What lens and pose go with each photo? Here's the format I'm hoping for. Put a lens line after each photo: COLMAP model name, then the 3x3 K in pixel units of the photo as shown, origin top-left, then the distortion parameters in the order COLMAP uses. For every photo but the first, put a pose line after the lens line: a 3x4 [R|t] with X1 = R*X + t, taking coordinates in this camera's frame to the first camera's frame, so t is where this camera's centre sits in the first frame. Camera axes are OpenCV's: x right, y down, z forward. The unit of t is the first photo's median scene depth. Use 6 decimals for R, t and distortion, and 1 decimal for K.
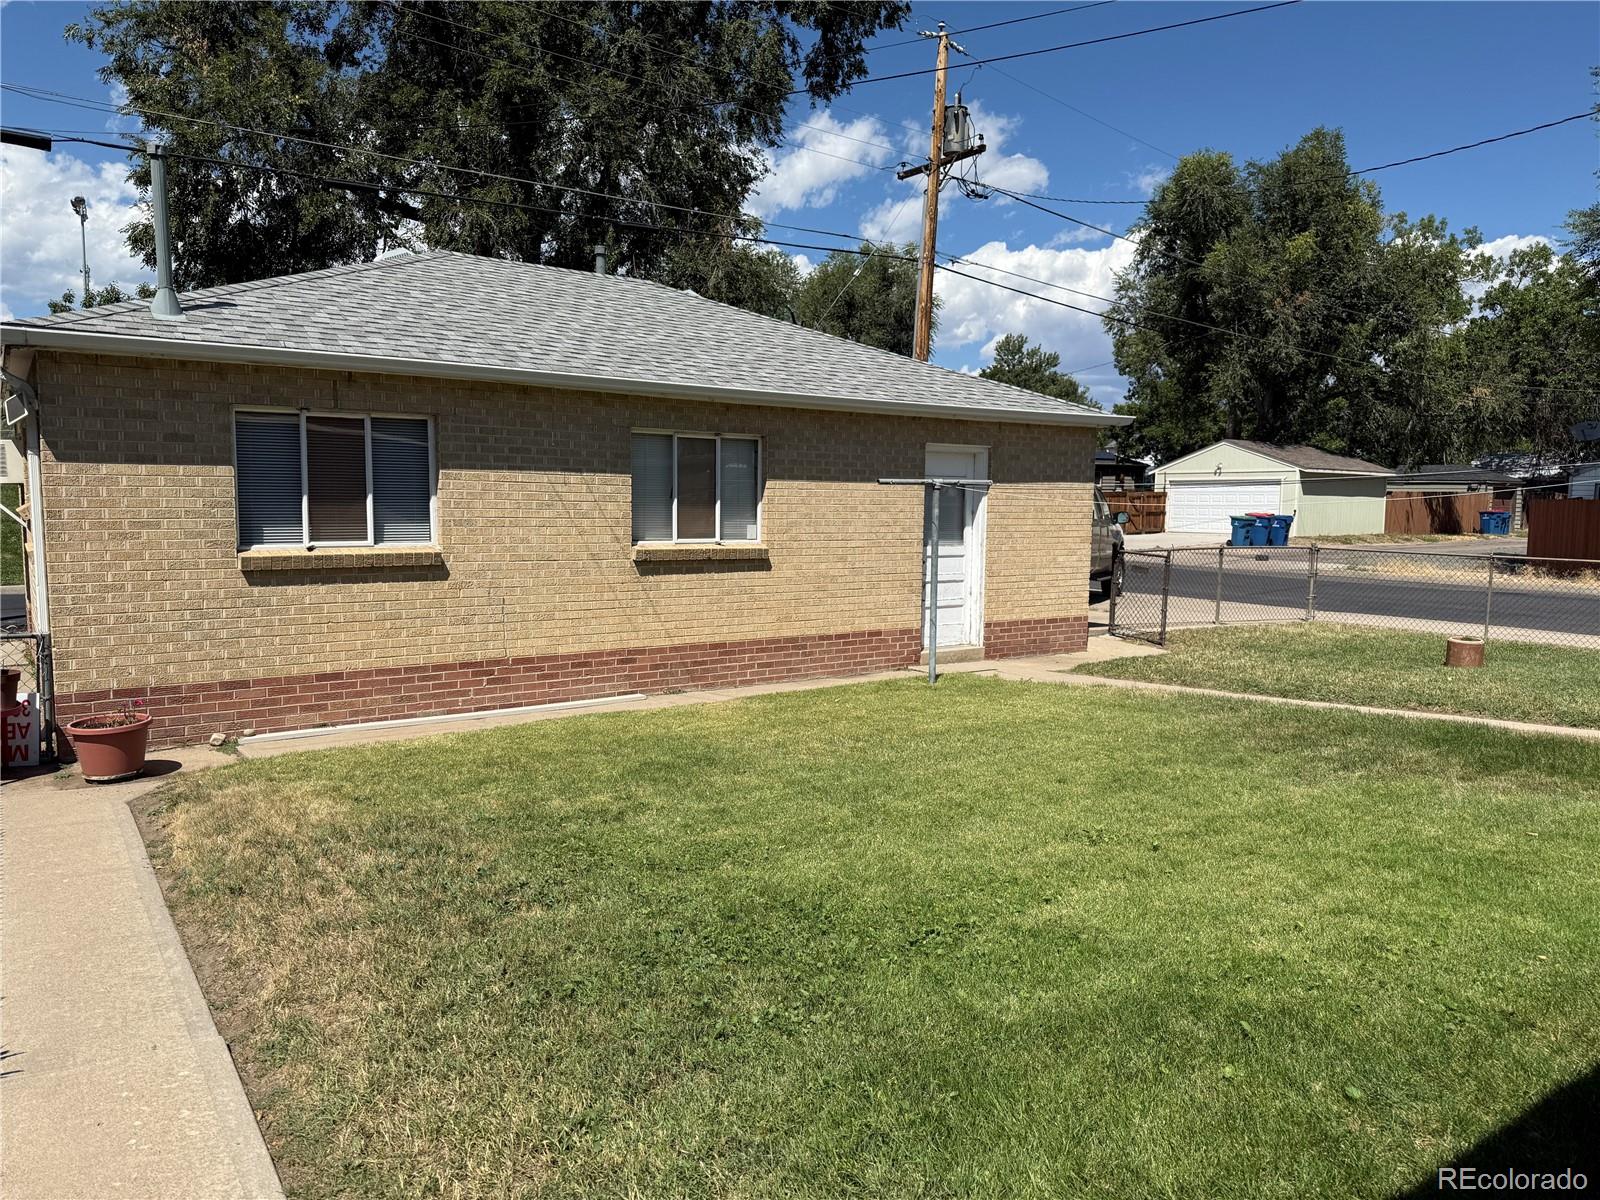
lens RADIAL K [[1138.3, 0, 803.0], [0, 1138.3, 607.6], [0, 0, 1]] dist [0.072640, -0.012501]
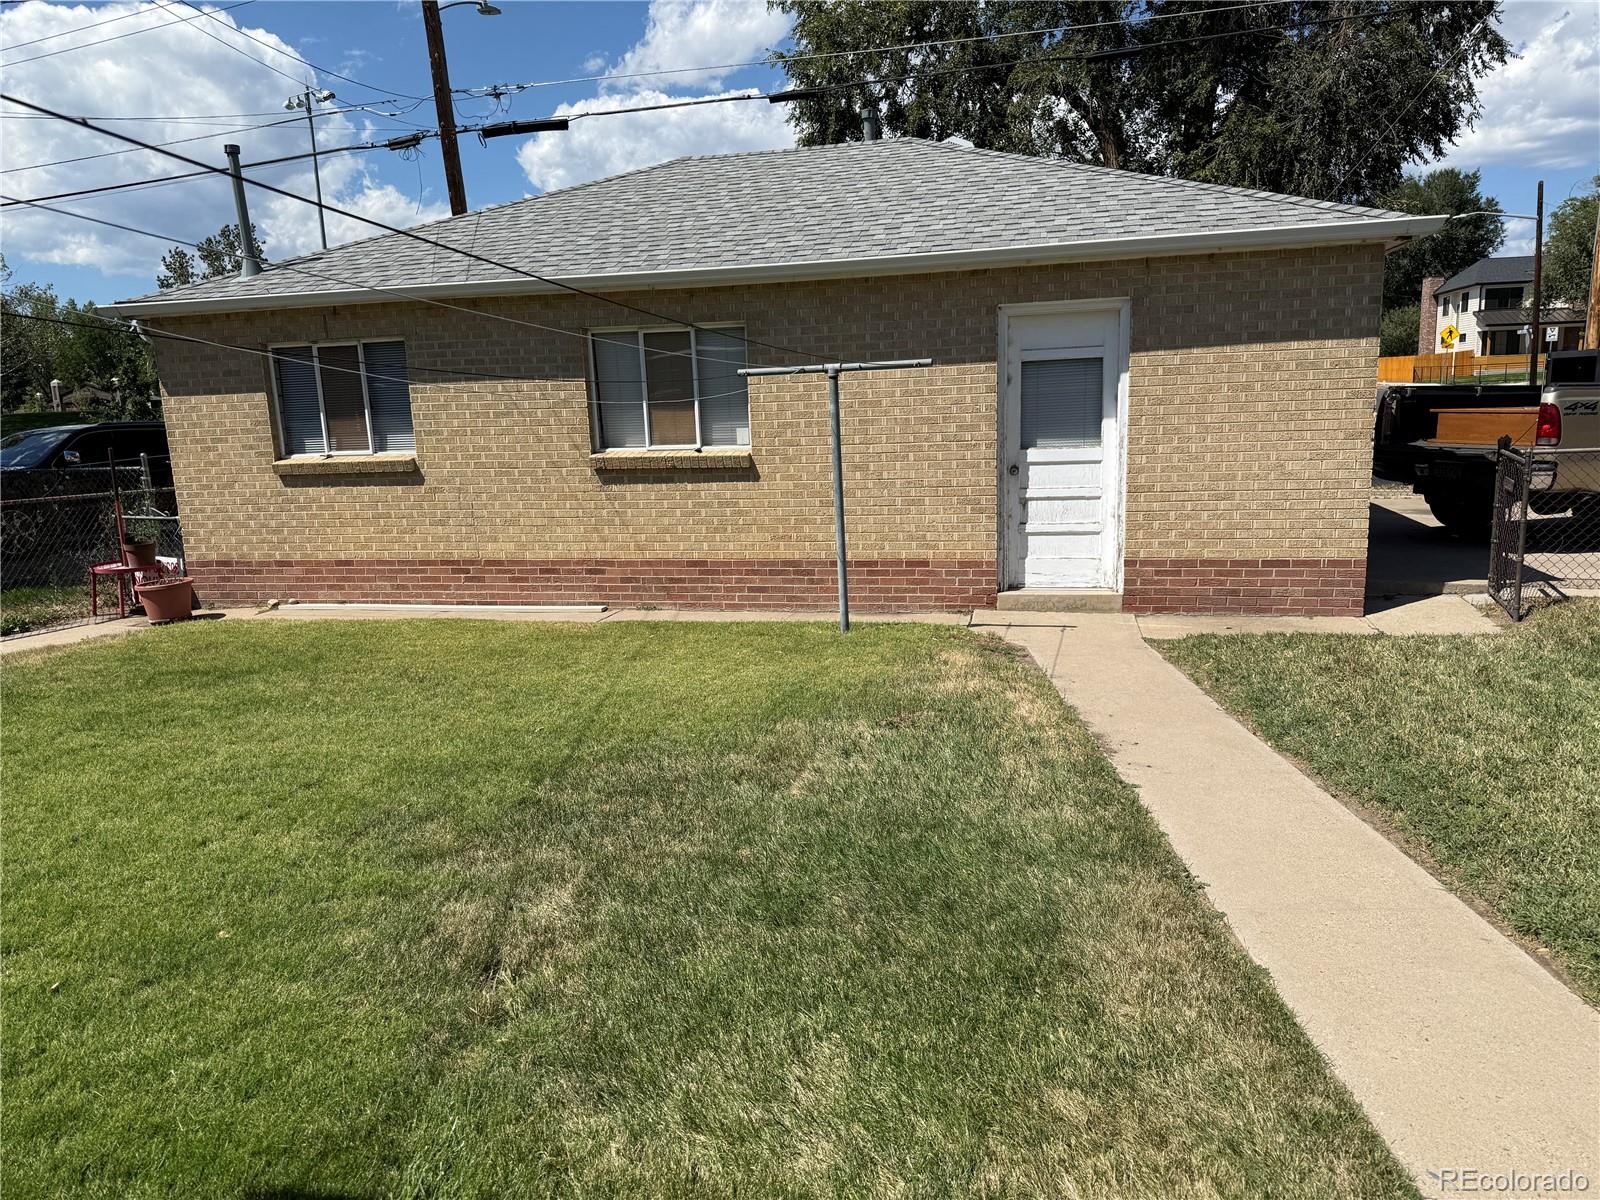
lens RADIAL K [[1138.3, 0, 804.7], [0, 1138.3, 601.5], [0, 0, 1]] dist [0.072640, -0.012501]
pose [[0.634812, 0.102536, -0.765833, 0.723292], [-0.027820, 0.993546, 0.109964, -0.040877], [0.772166, -0.048500, 0.633568, 0.521120]]
